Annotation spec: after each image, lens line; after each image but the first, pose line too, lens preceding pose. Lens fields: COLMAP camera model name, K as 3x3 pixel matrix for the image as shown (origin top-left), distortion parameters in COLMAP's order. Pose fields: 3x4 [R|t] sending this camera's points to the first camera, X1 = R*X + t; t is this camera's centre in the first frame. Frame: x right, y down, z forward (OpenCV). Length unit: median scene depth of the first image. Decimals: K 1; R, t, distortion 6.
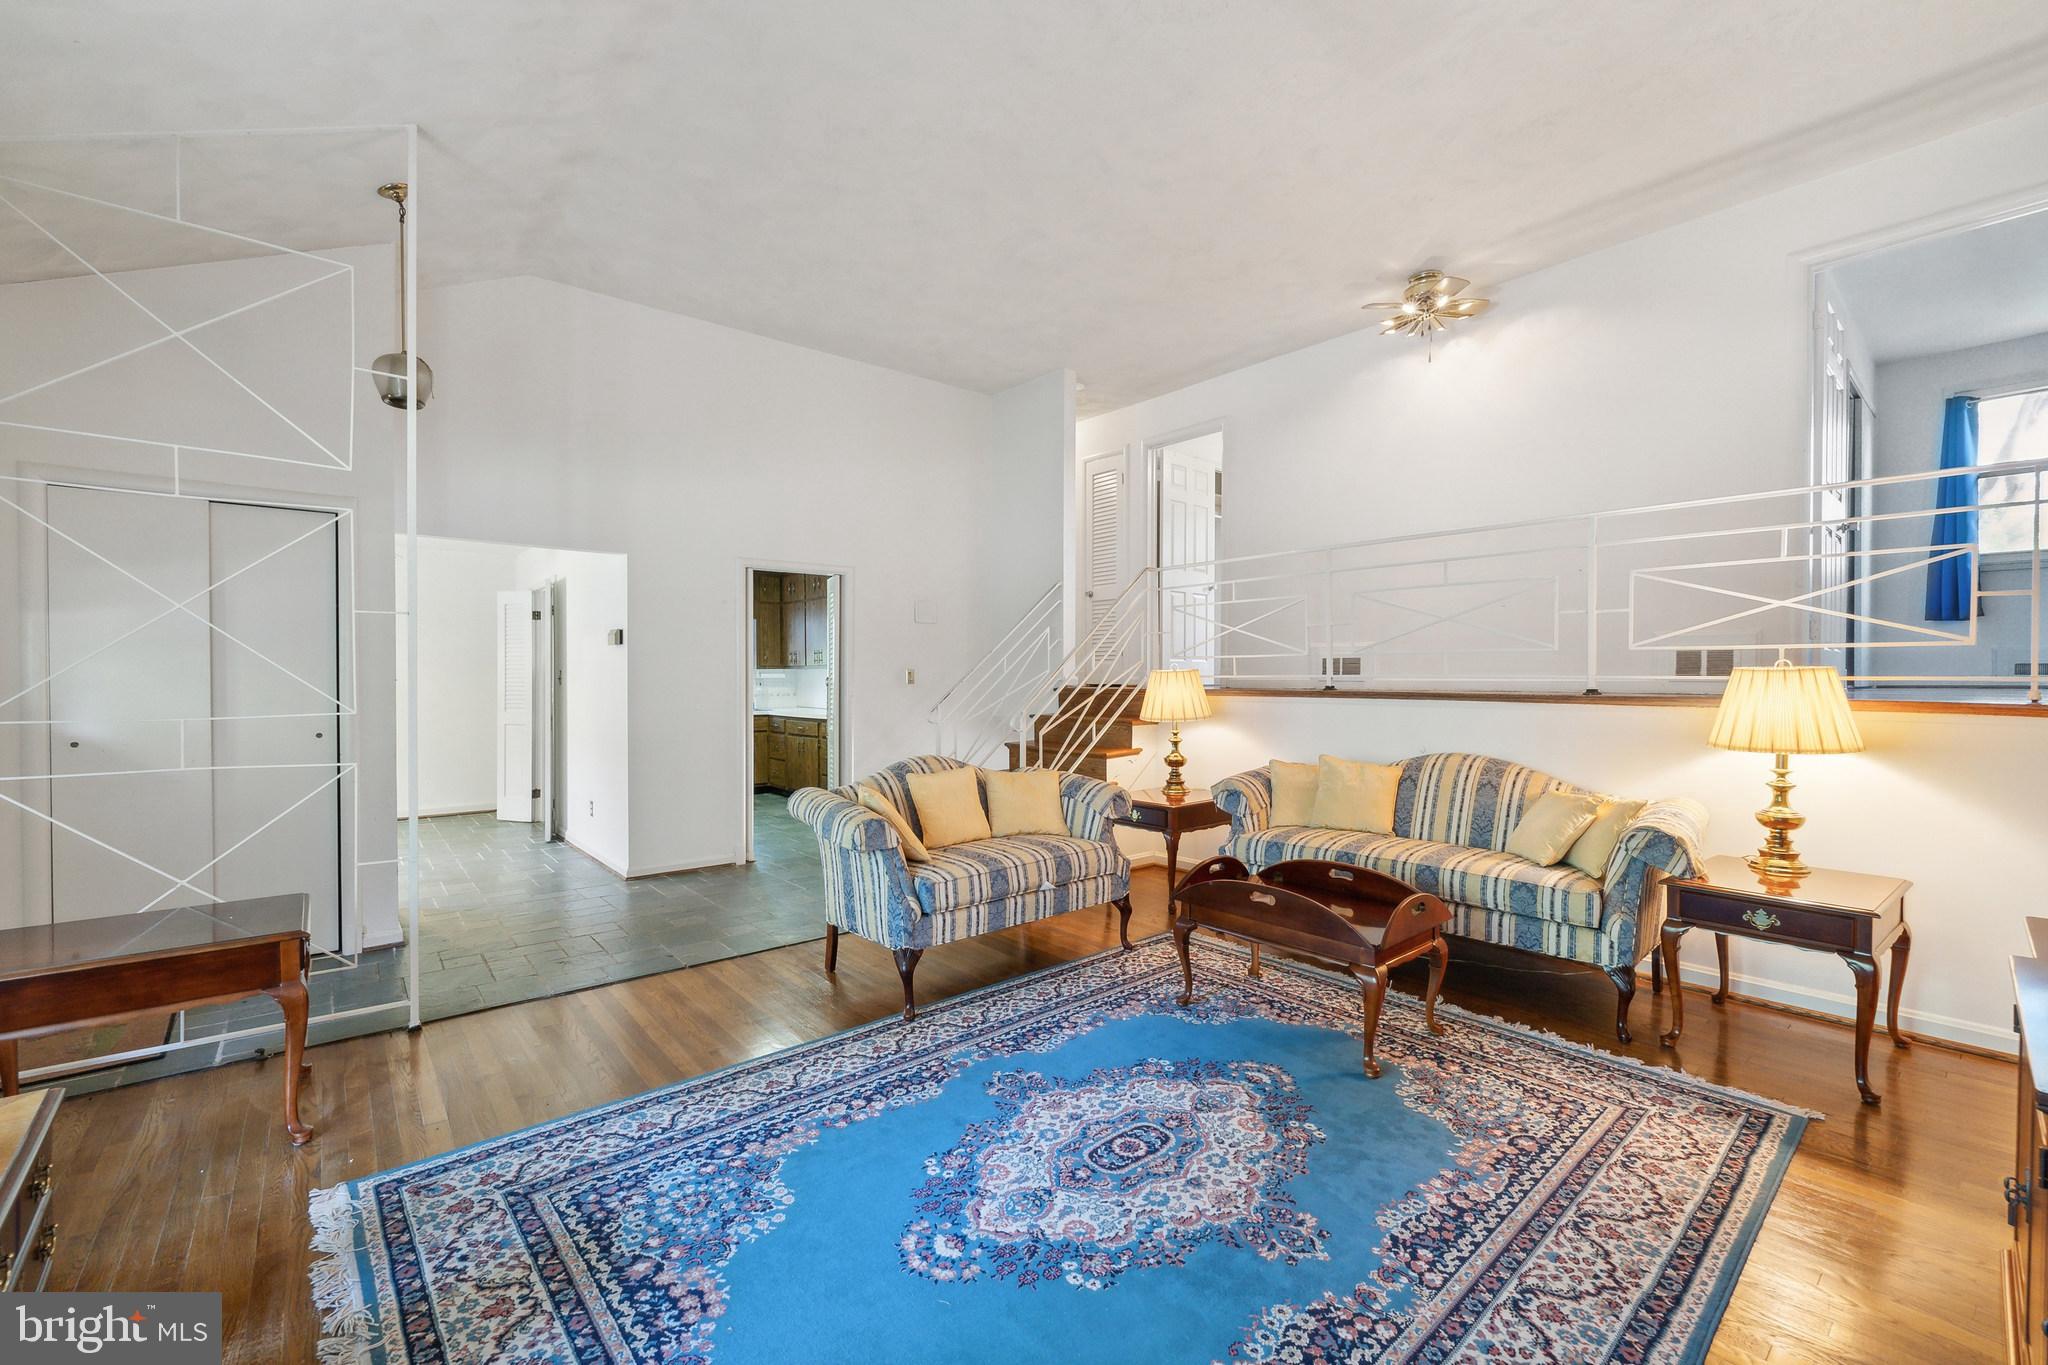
lens RADIAL K [[843.1, 0, 1020.7], [0, 843.1, 682.3], [0, 0, 1]] dist [-0.005057, 0.000808]
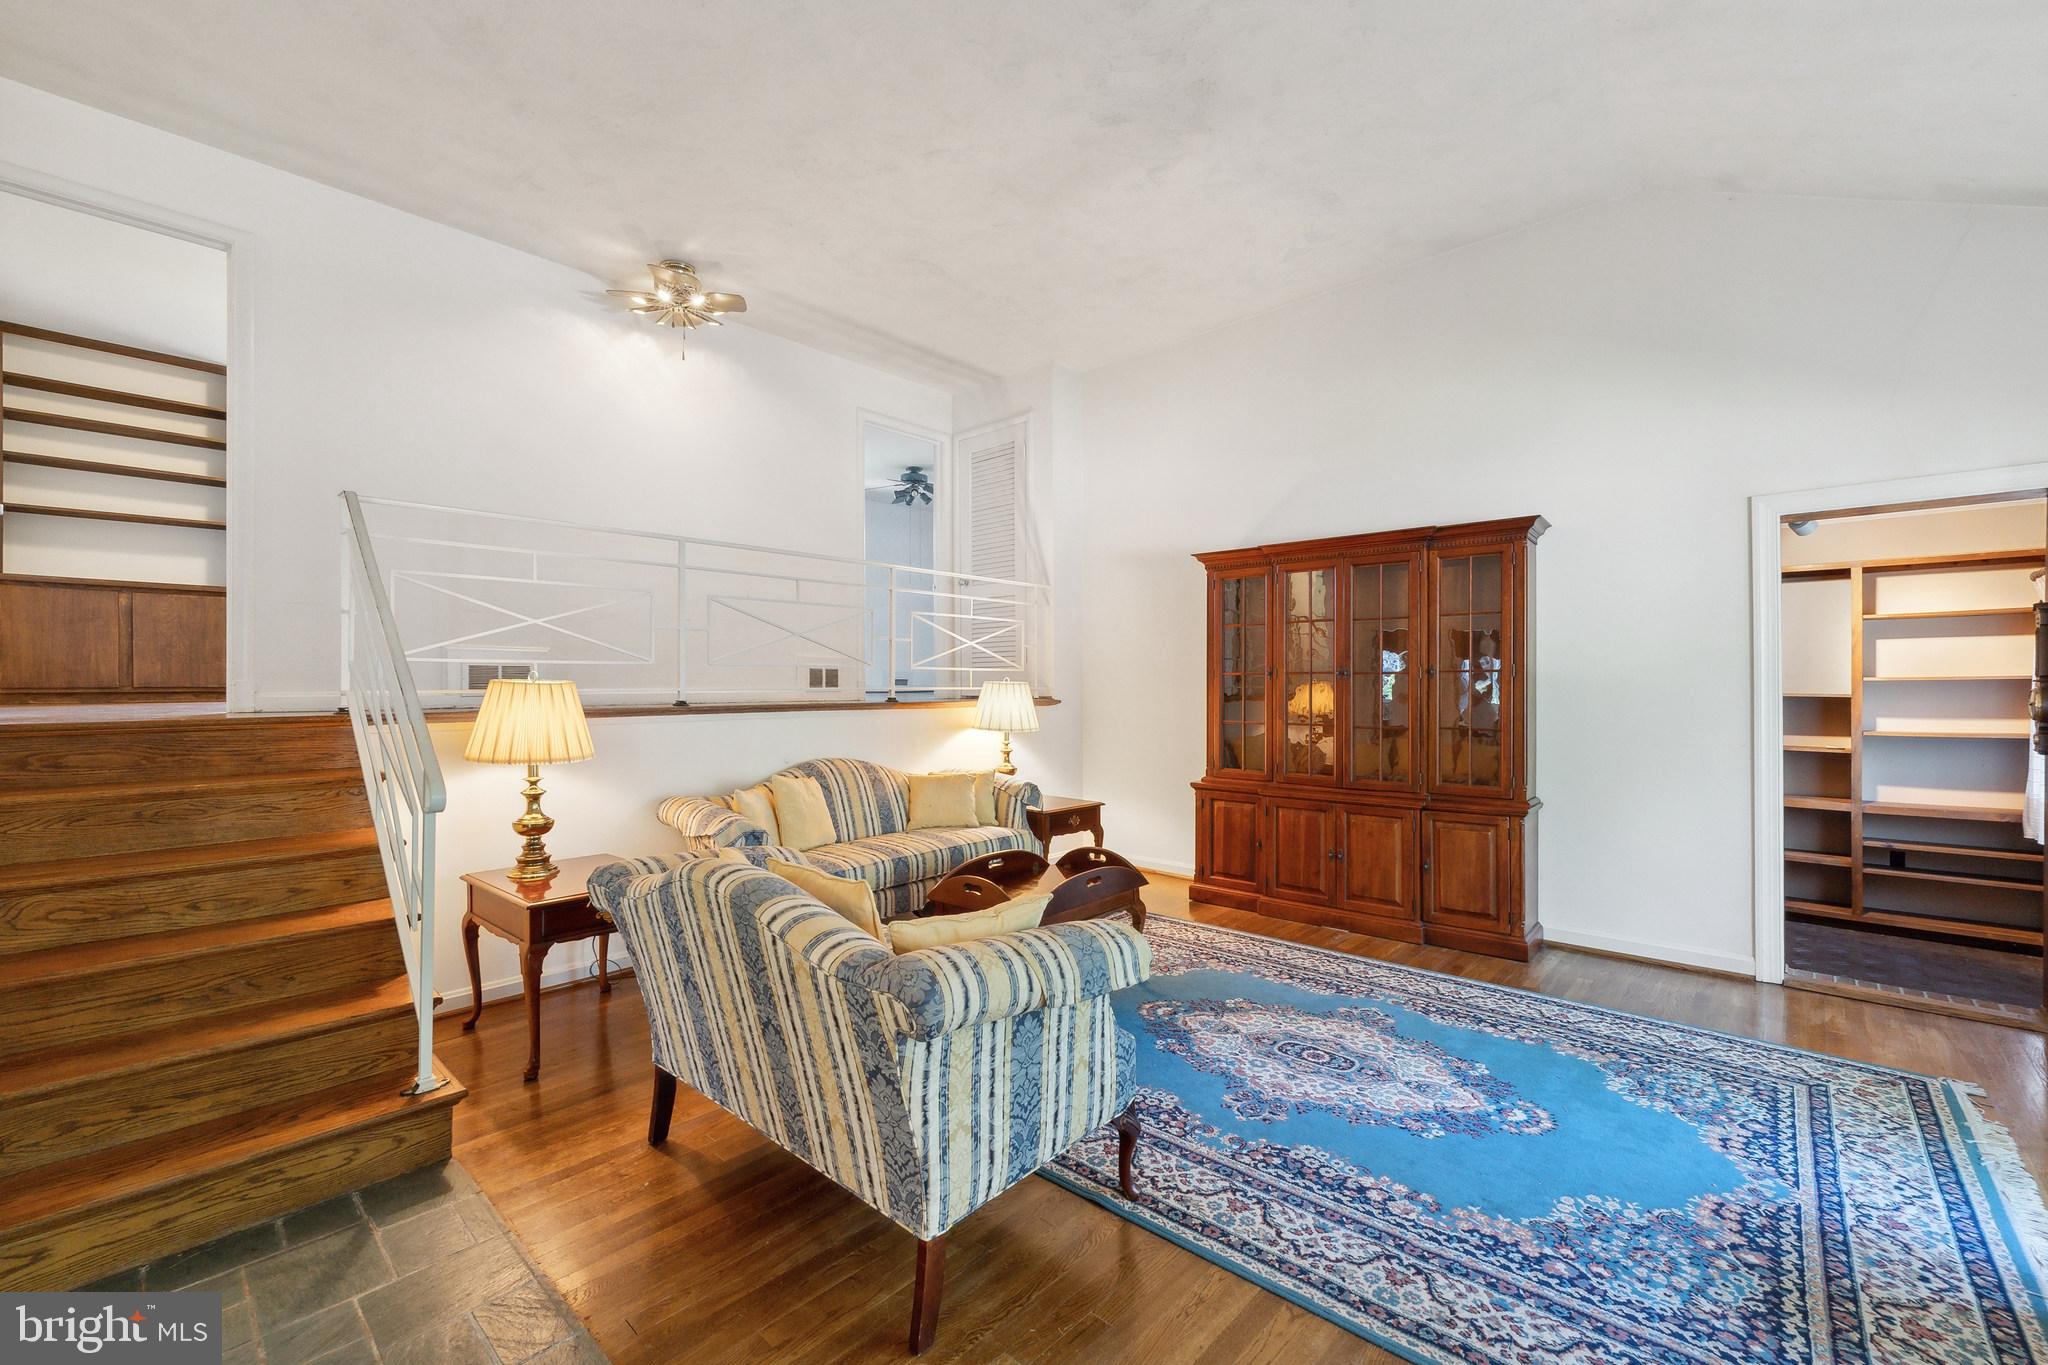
lens RADIAL K [[843.1, 0, 1020.7], [0, 843.1, 682.3], [0, 0, 1]] dist [-0.005057, 0.000808]
pose [[-0.122900, 0.002423, 0.992416, -1.151323], [0.012726, 0.999919, -0.000865, -0.021886], [-0.992337, 0.012523, -0.122921, 1.690904]]
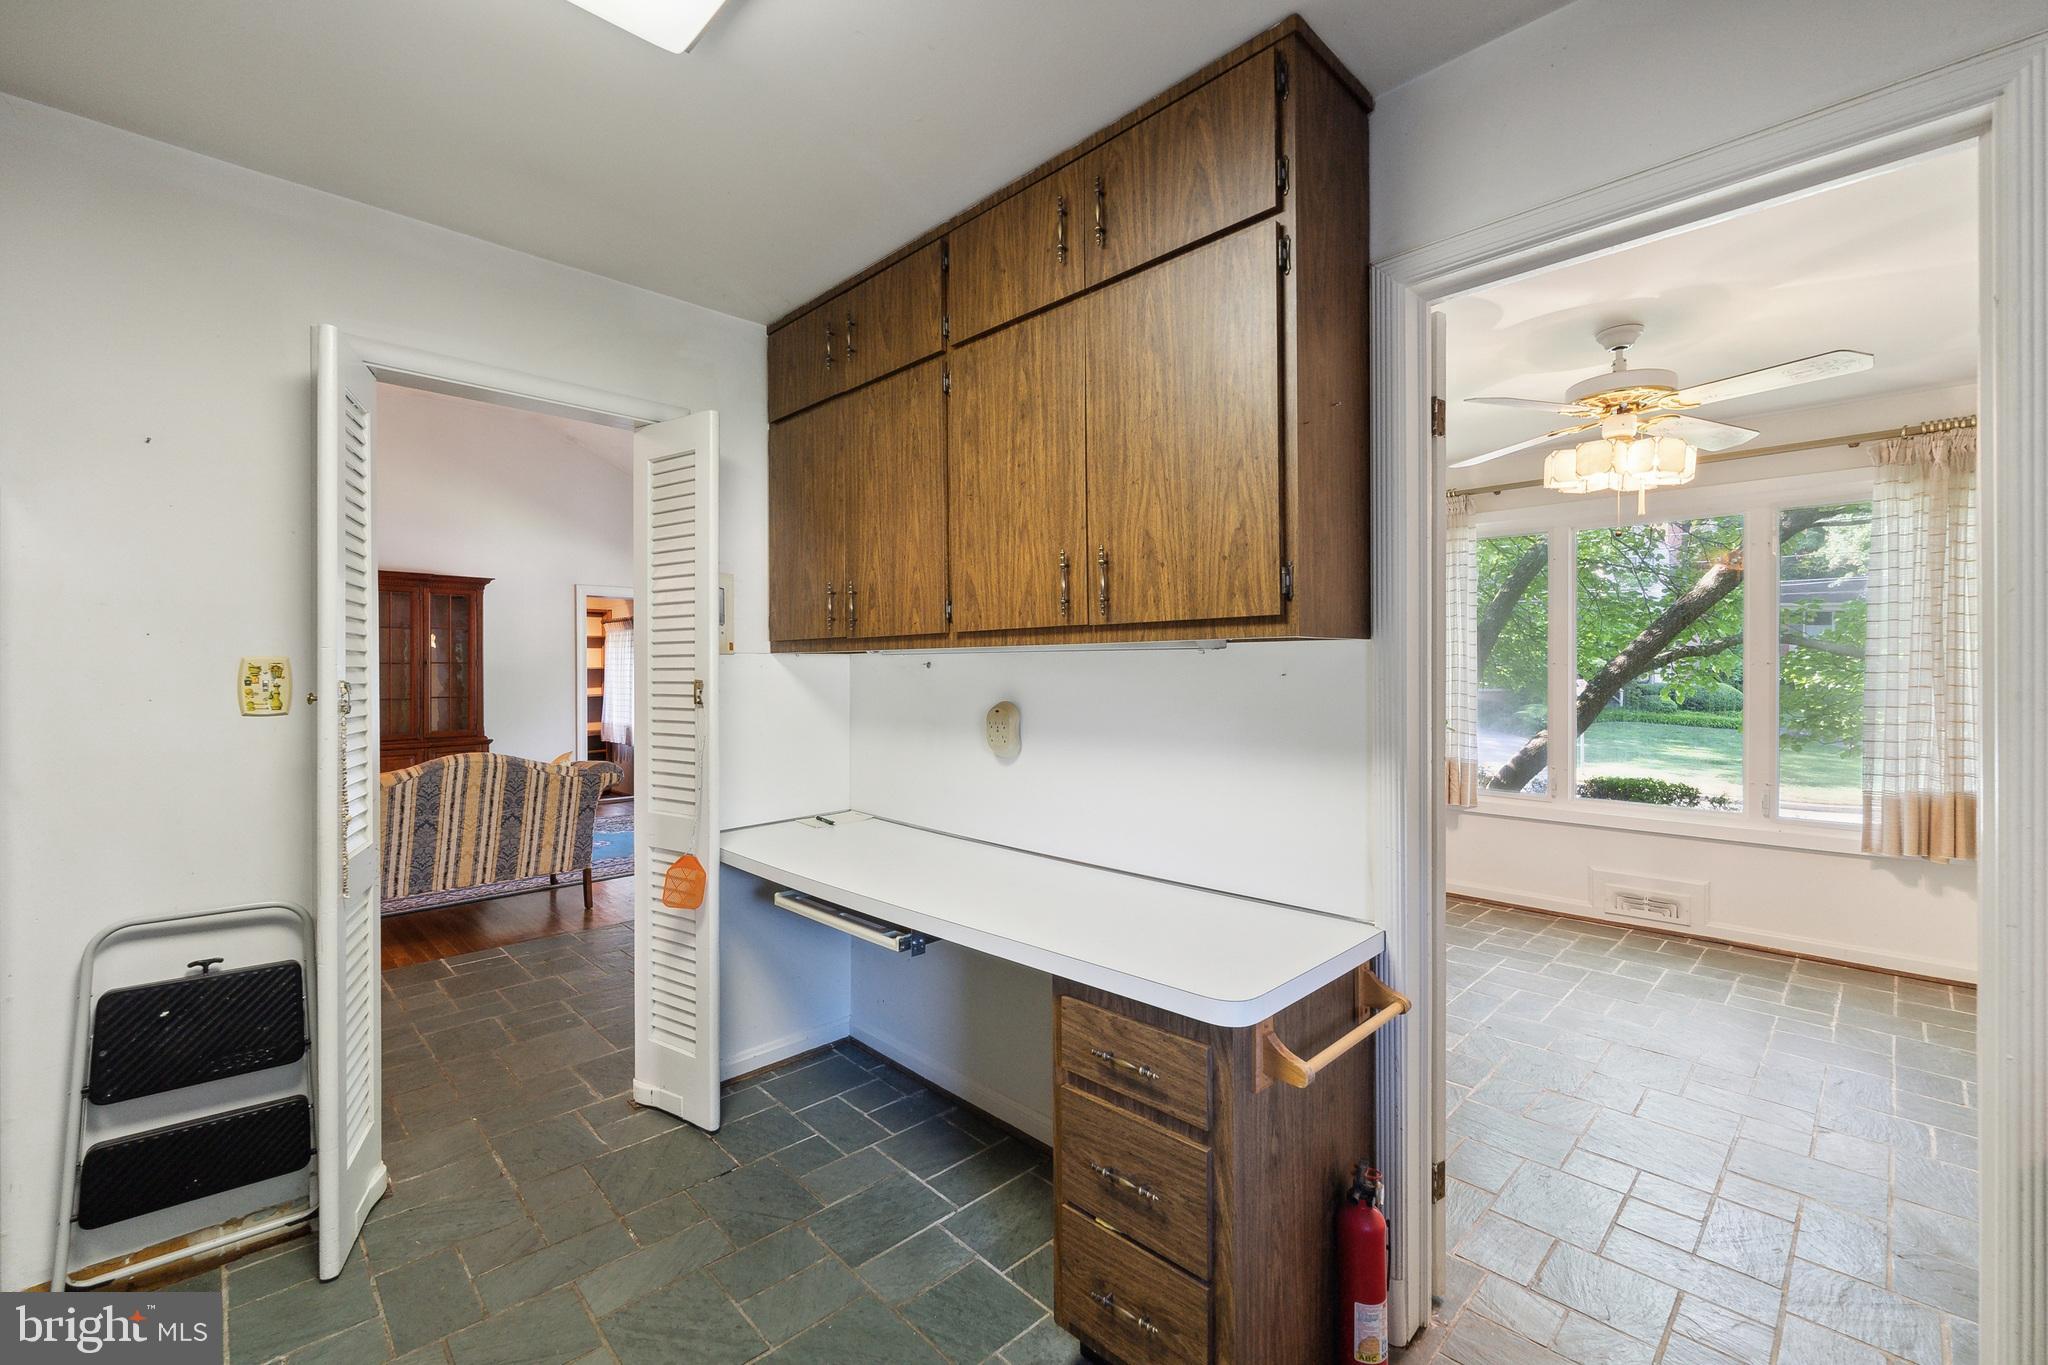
lens RADIAL K [[849.4, 0, 1025.3], [0, 849.4, 672.2], [0, 0, 1]] dist [-0.000731, -0.000326]
pose [[-0.996294, 0.001595, -0.085994, -1.295447], [0.000629, 0.999936, 0.011267, -0.036002], [0.086006, 0.011171, -0.996232, 3.905752]]
